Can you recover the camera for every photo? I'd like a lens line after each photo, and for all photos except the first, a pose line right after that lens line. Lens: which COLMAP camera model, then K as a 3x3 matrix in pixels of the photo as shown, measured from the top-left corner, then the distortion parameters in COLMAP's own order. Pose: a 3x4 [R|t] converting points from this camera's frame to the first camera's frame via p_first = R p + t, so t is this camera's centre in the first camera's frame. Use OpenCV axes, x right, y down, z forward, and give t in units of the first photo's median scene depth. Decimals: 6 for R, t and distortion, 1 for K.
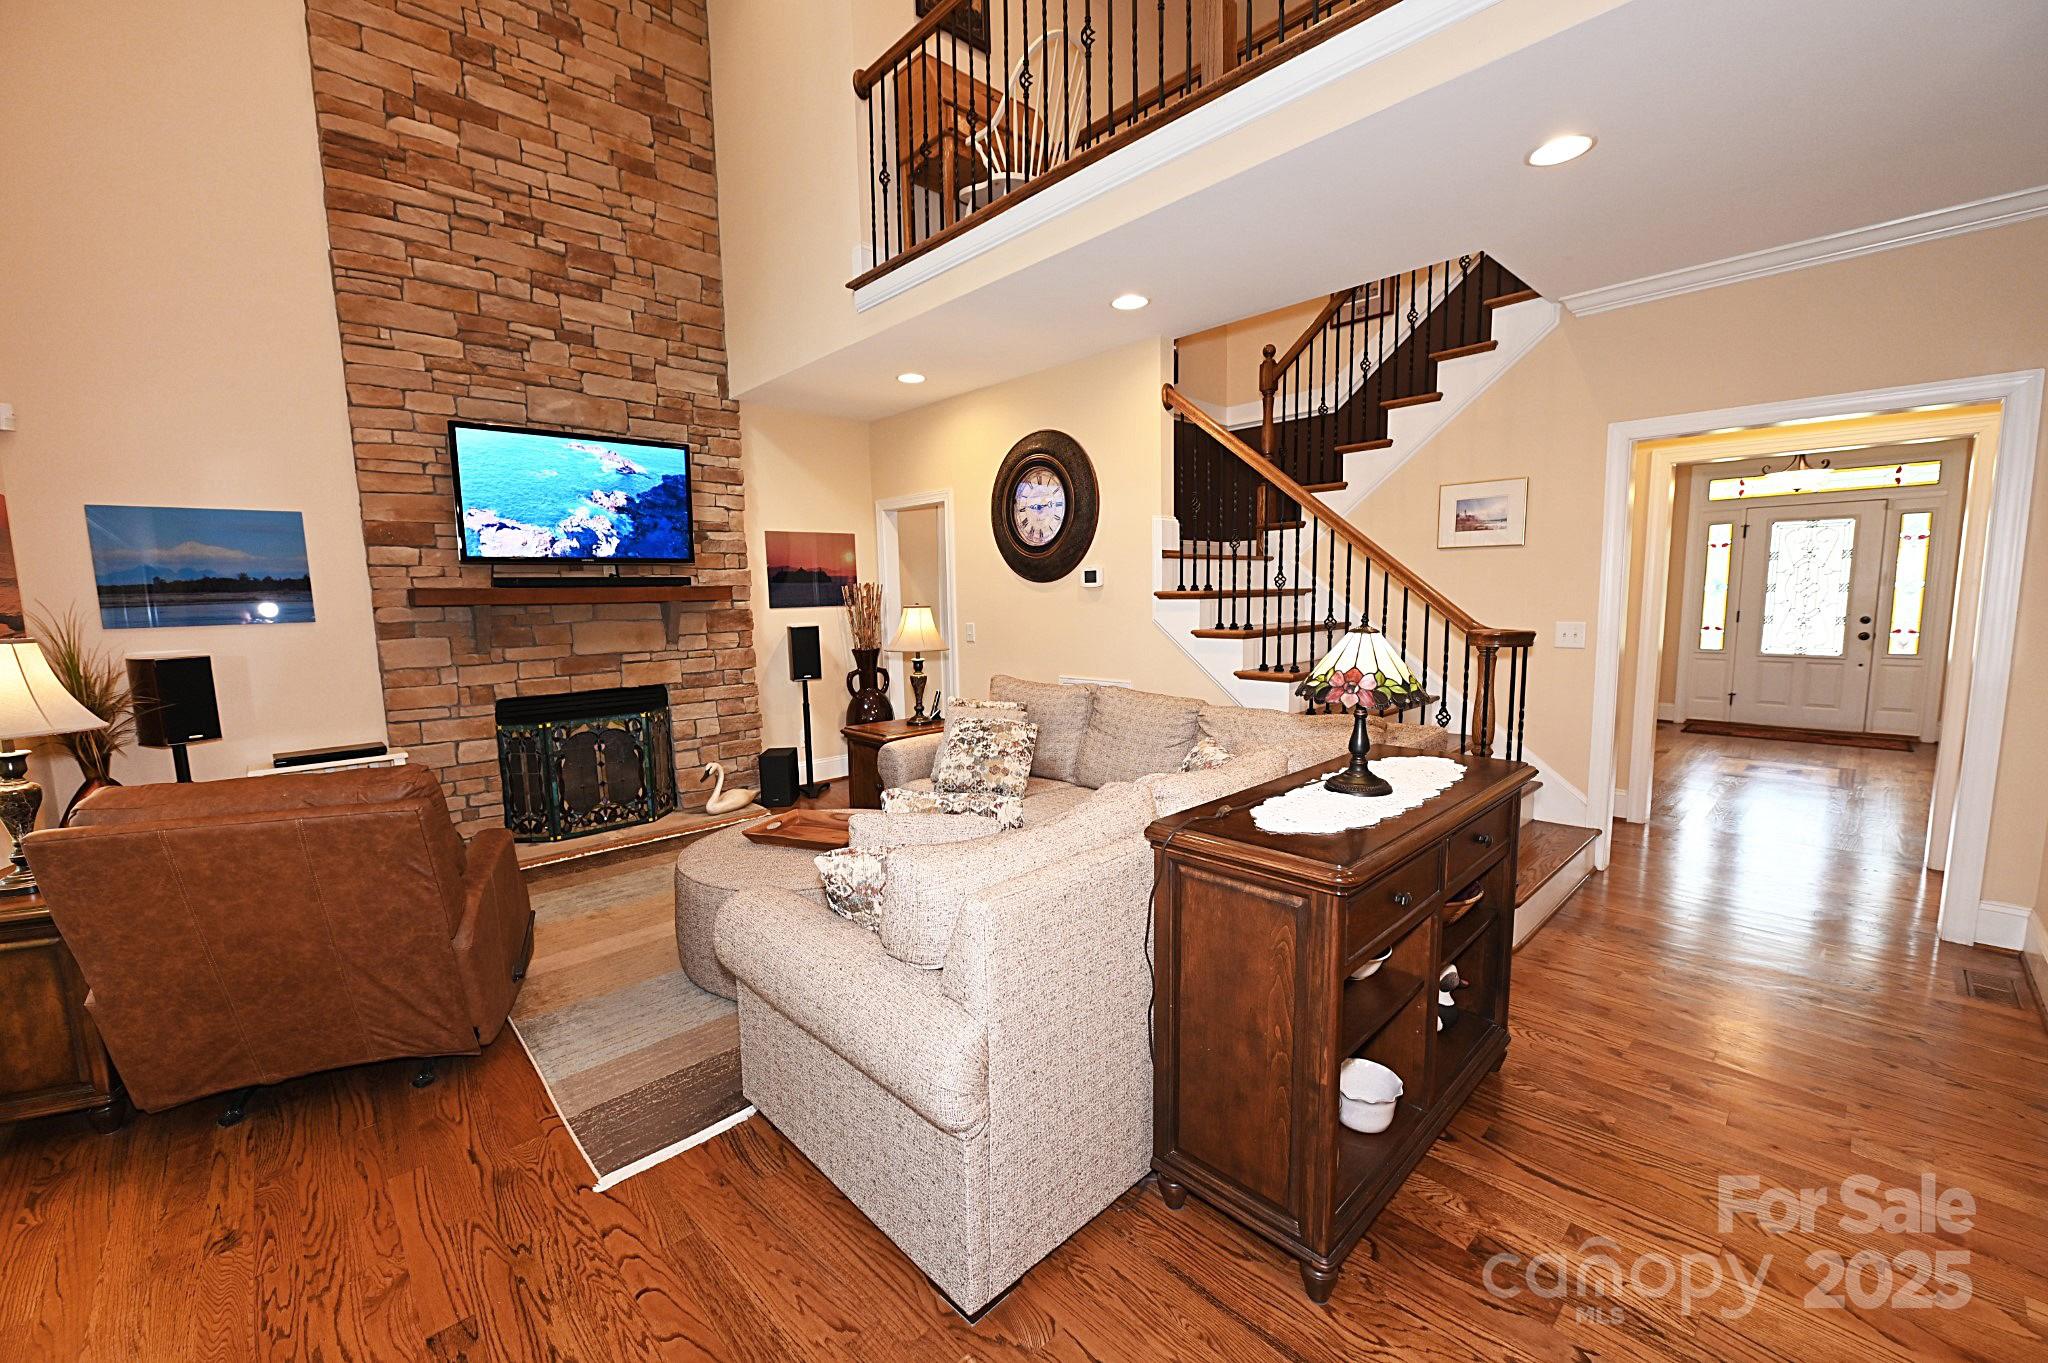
lens RADIAL K [[814.3, 0, 1021.7], [0, 814.3, 687.4], [0, 0, 1]] dist [-0.009301, -0.000926]
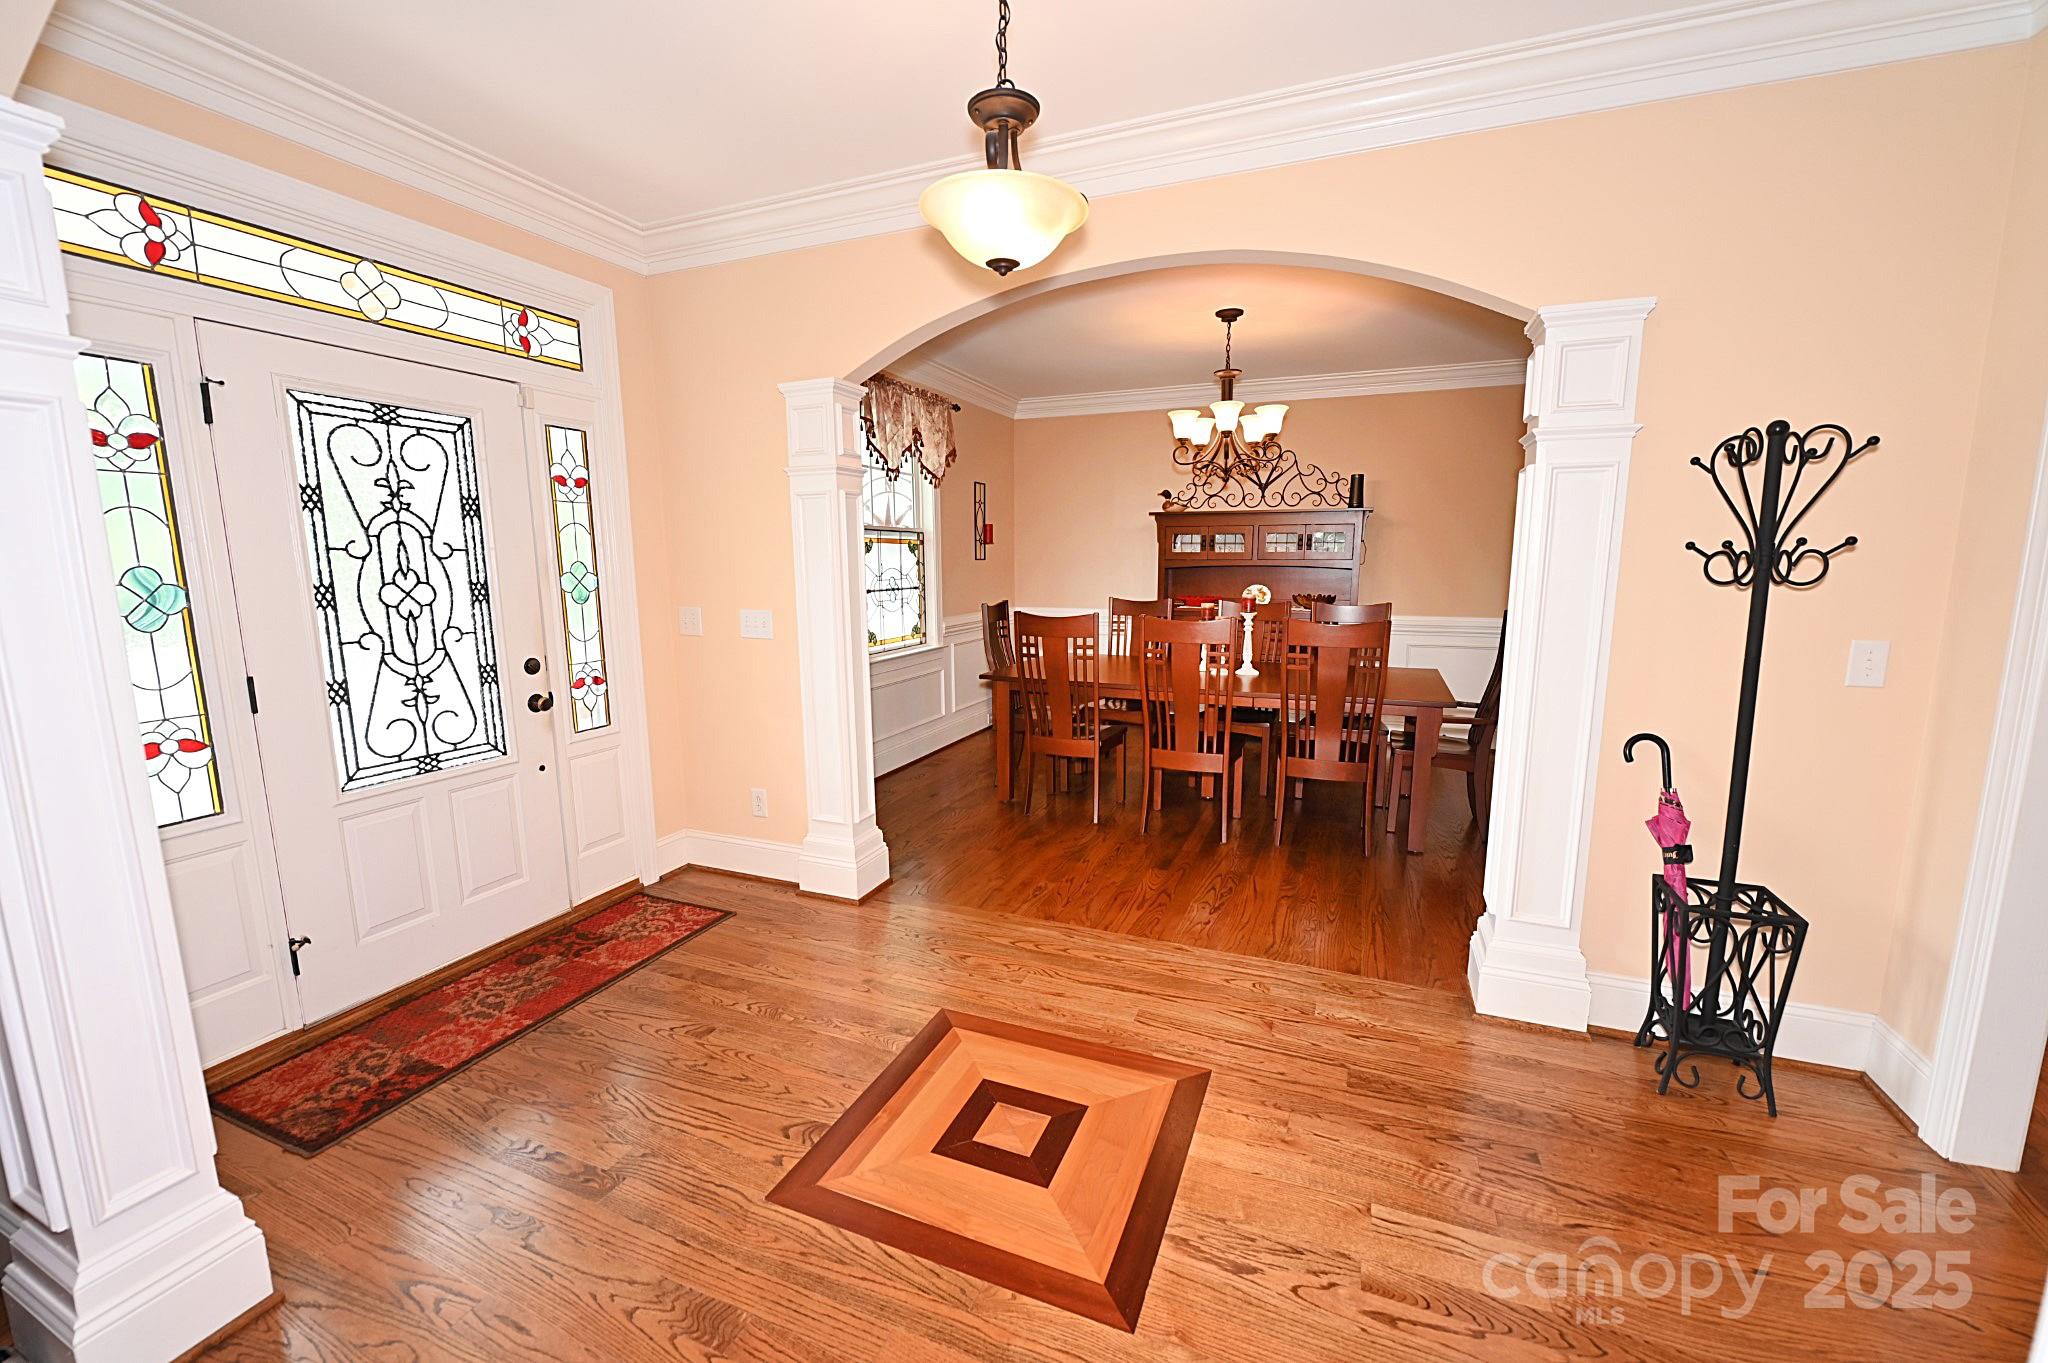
lens RADIAL K [[814.3, 0, 1030.9], [0, 814.3, 689.8], [0, 0, 1]] dist [-0.009301, -0.000926]
pose [[-0.418957, -0.122070, 0.899763, 0.388923], [0.121651, 0.974443, 0.188846, -0.086688], [-0.899820, 0.188576, -0.393400, 0.669927]]
